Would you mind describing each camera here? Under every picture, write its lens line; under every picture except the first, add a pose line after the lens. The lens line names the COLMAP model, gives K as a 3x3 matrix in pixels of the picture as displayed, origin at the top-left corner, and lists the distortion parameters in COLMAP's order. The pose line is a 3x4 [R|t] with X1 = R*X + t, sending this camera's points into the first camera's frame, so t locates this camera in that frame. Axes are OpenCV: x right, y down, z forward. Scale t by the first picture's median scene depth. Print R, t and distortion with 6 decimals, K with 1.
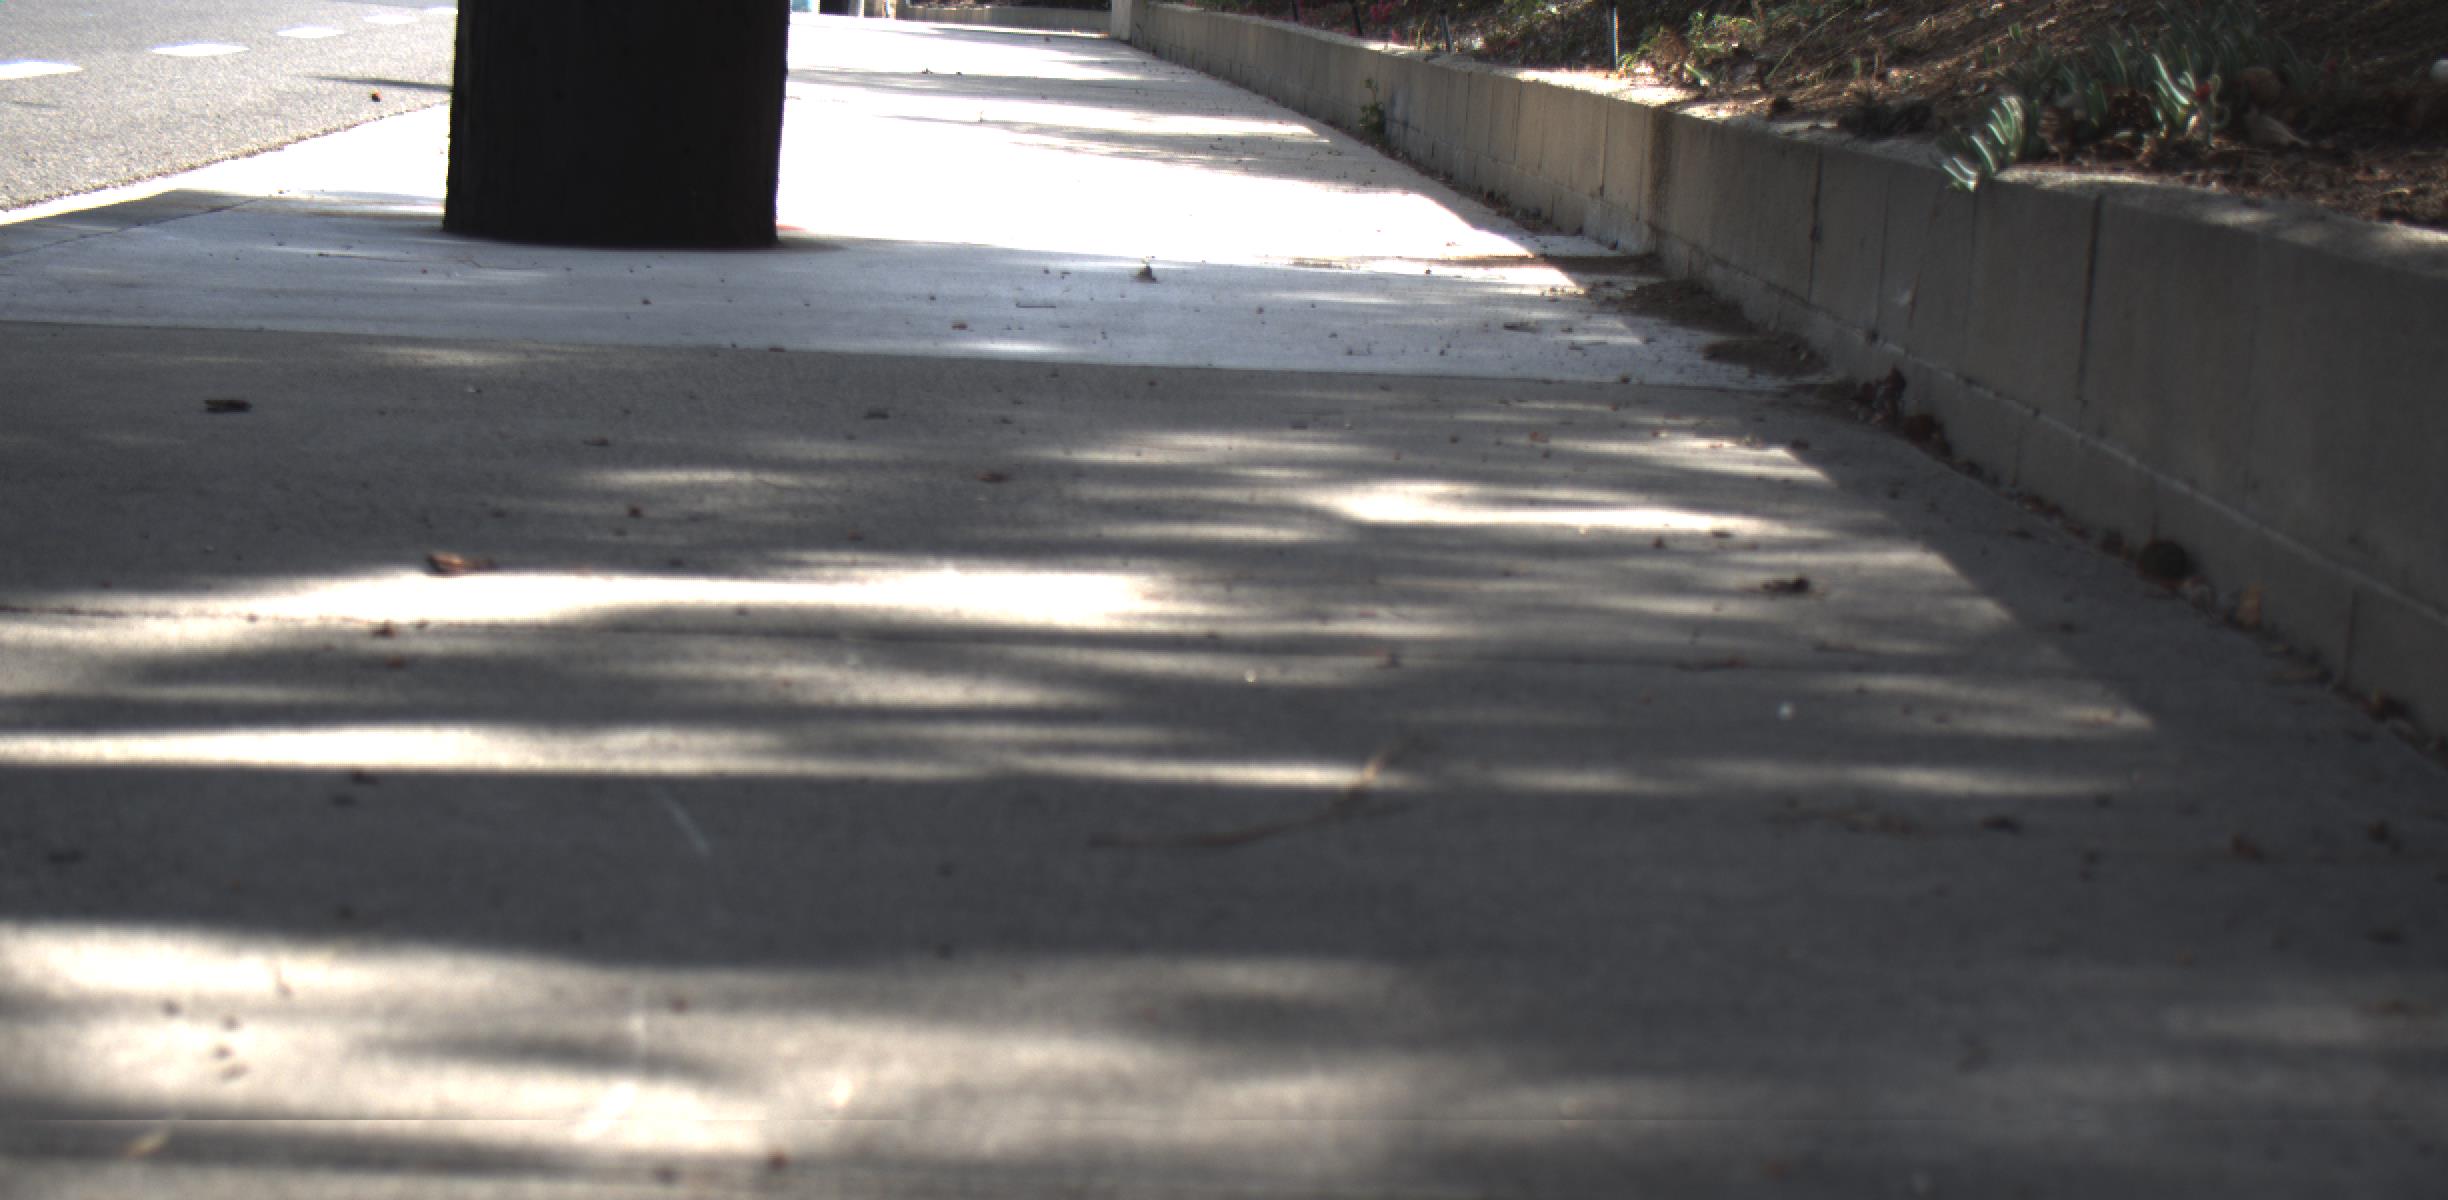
lens RADIAL K [[4621.5, 0, 1224.0], [0, 4621.5, 600.0], [0, 0, 1]] dist [-0.195262, 1.291941]
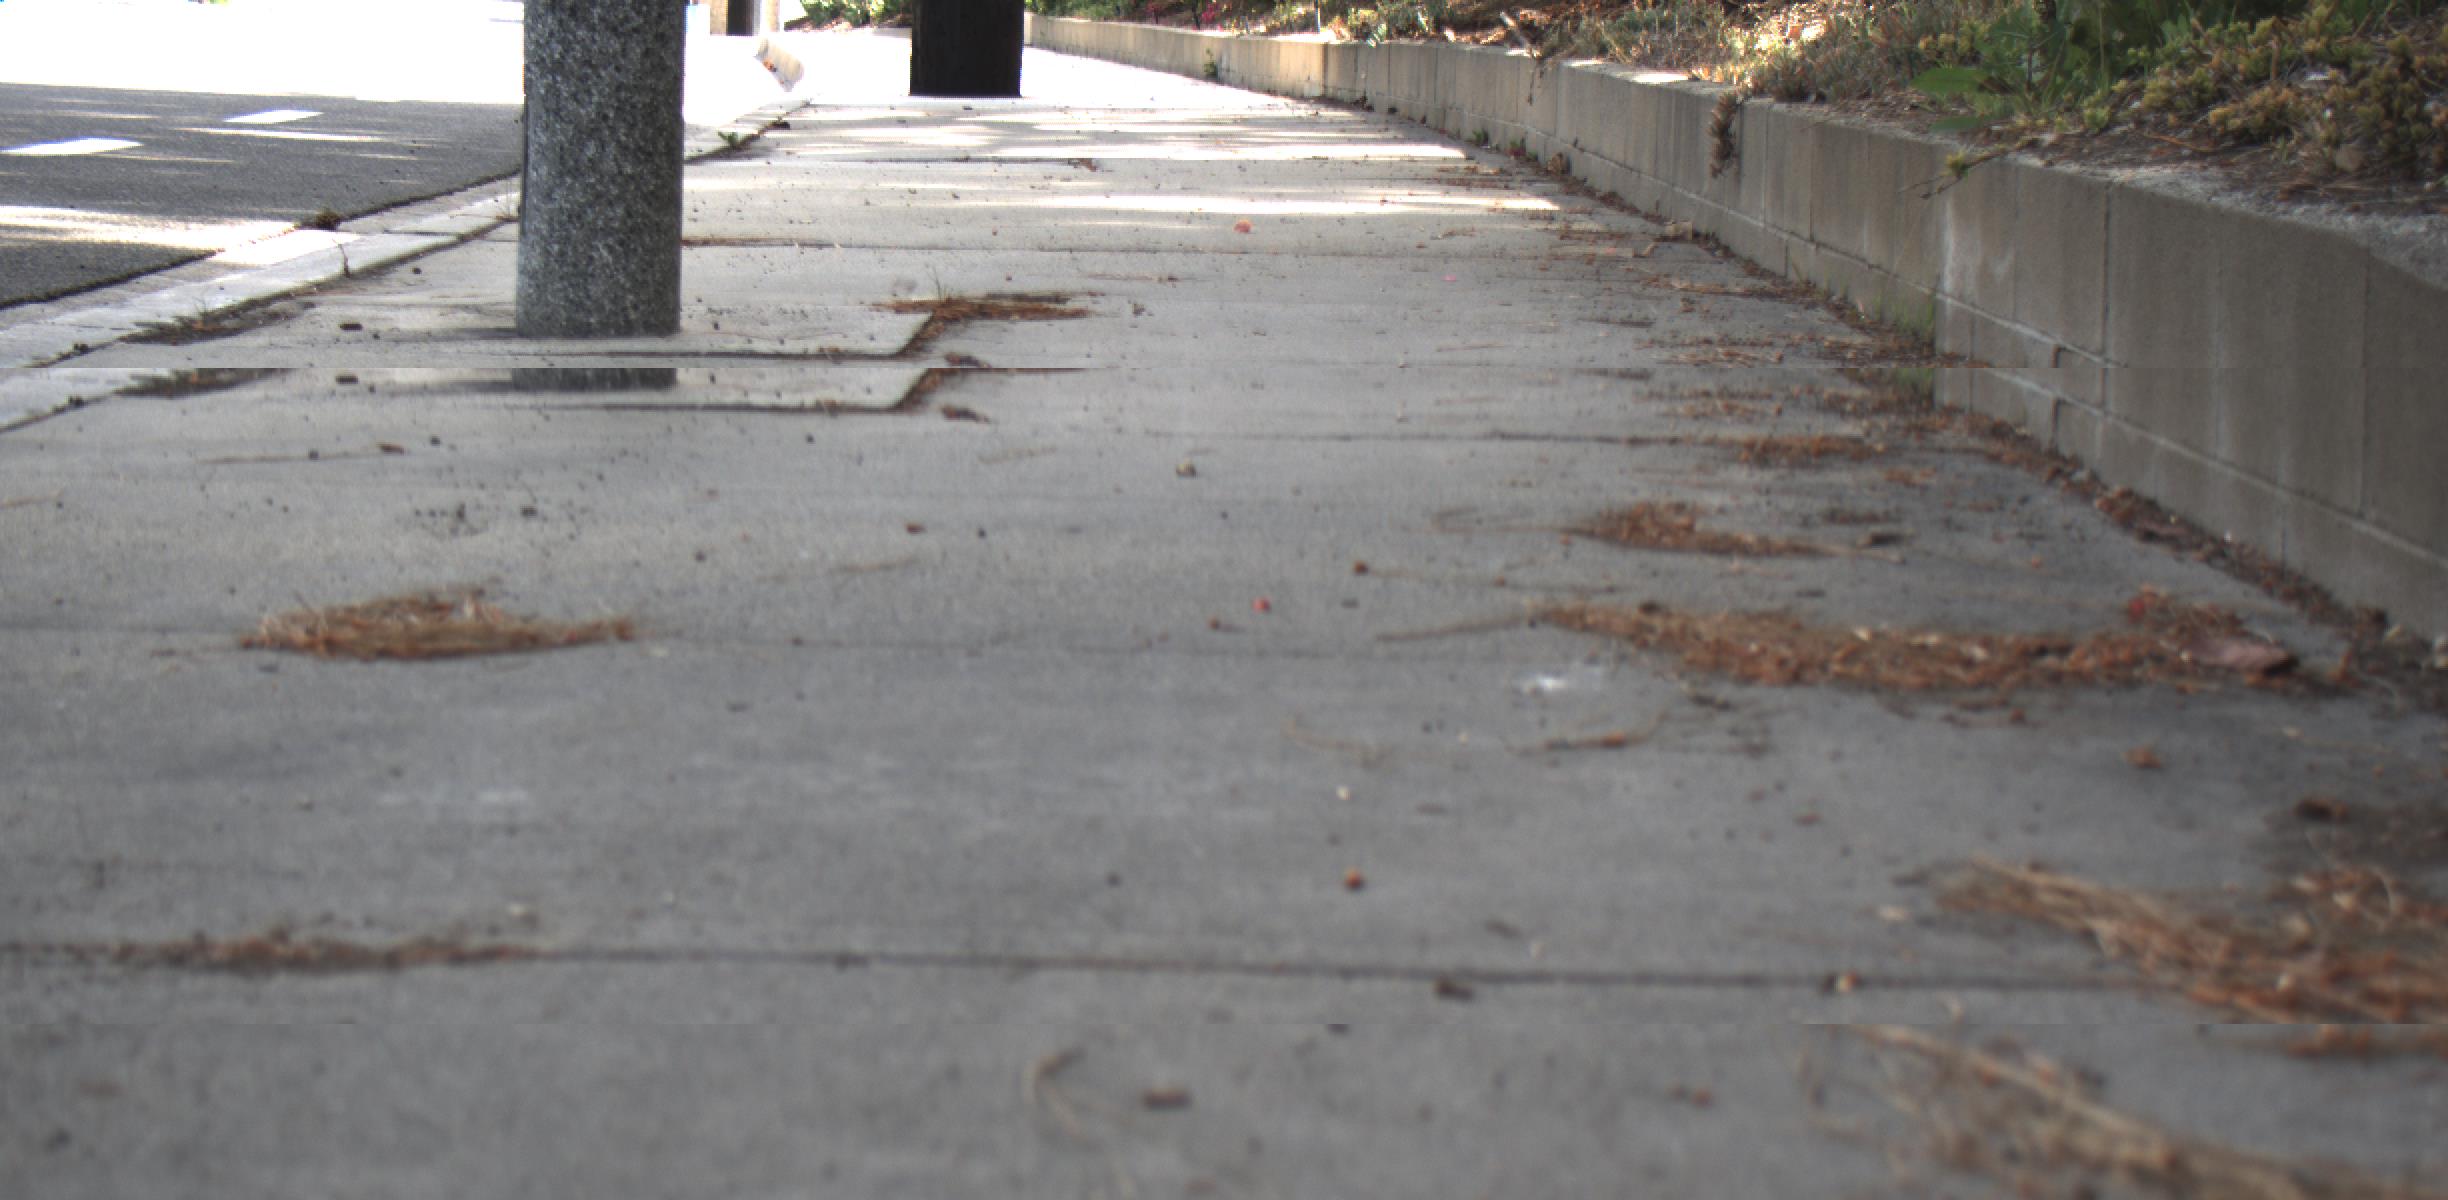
lens RADIAL K [[4621.5, 0, 1224.0], [0, 4621.5, 600.0], [0, 0, 1]] dist [-0.195262, 1.291941]
pose [[0.998472, -0.039670, 0.038477, -0.065770], [0.039804, 0.999204, -0.002715, 0.179205], [-0.038339, 0.004242, 0.999256, -1.356823]]
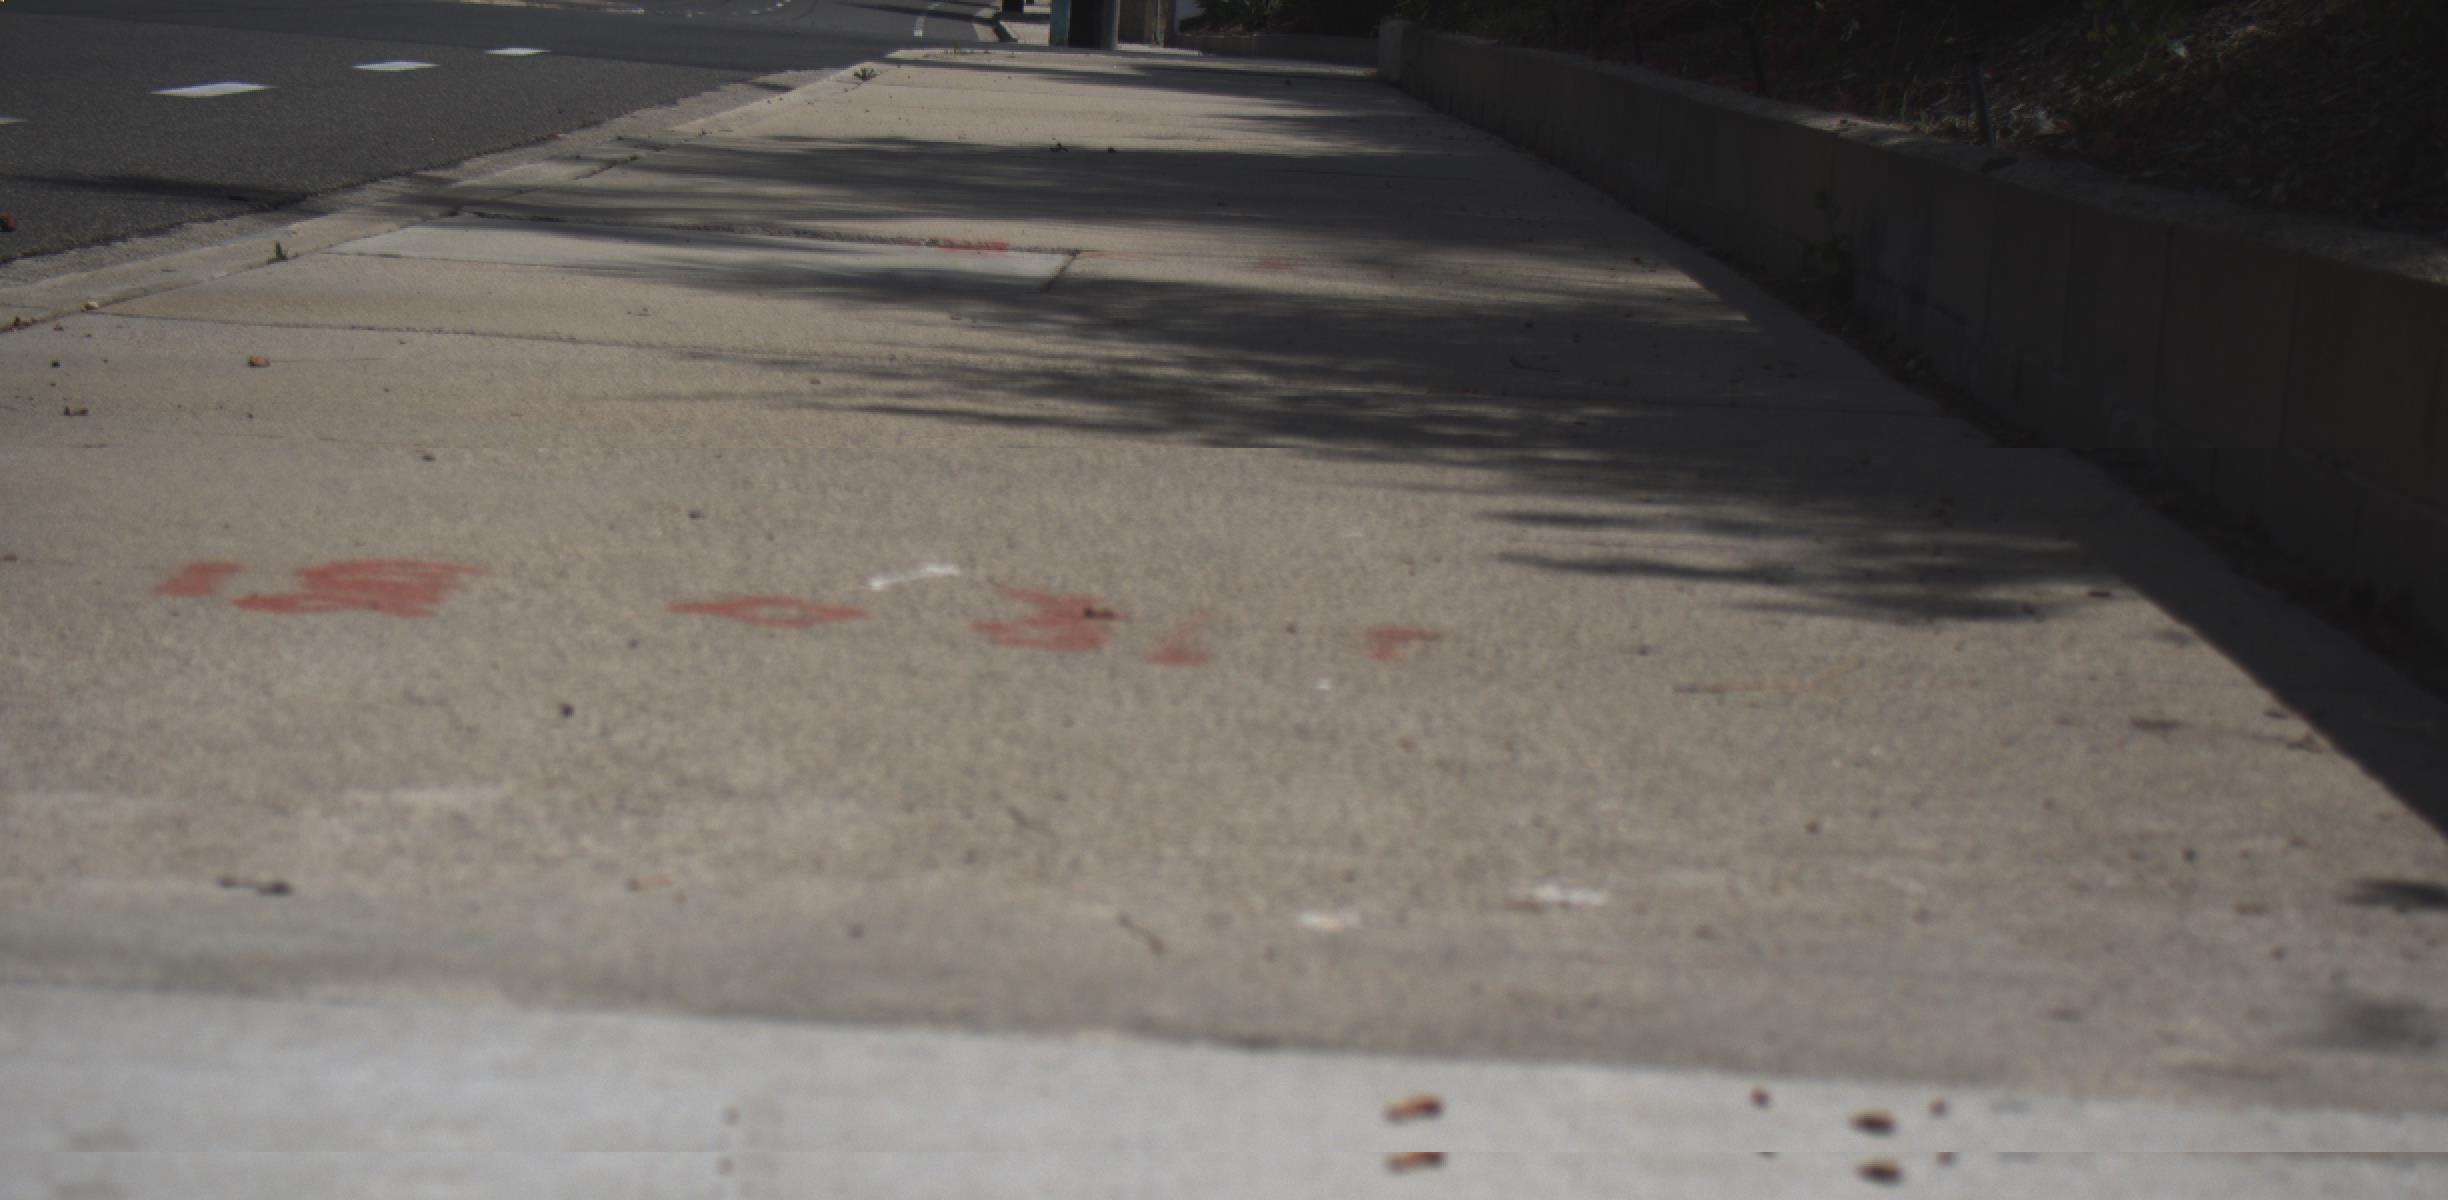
lens RADIAL K [[4621.5, 0, 1224.0], [0, 4621.5, 600.0], [0, 0, 1]] dist [-0.195262, 1.291941]
pose [[0.997923, -0.001291, -0.064400, -0.002230], [0.000949, 0.999985, -0.005343, -0.092672], [0.064406, 0.005271, 0.997910, 0.695665]]
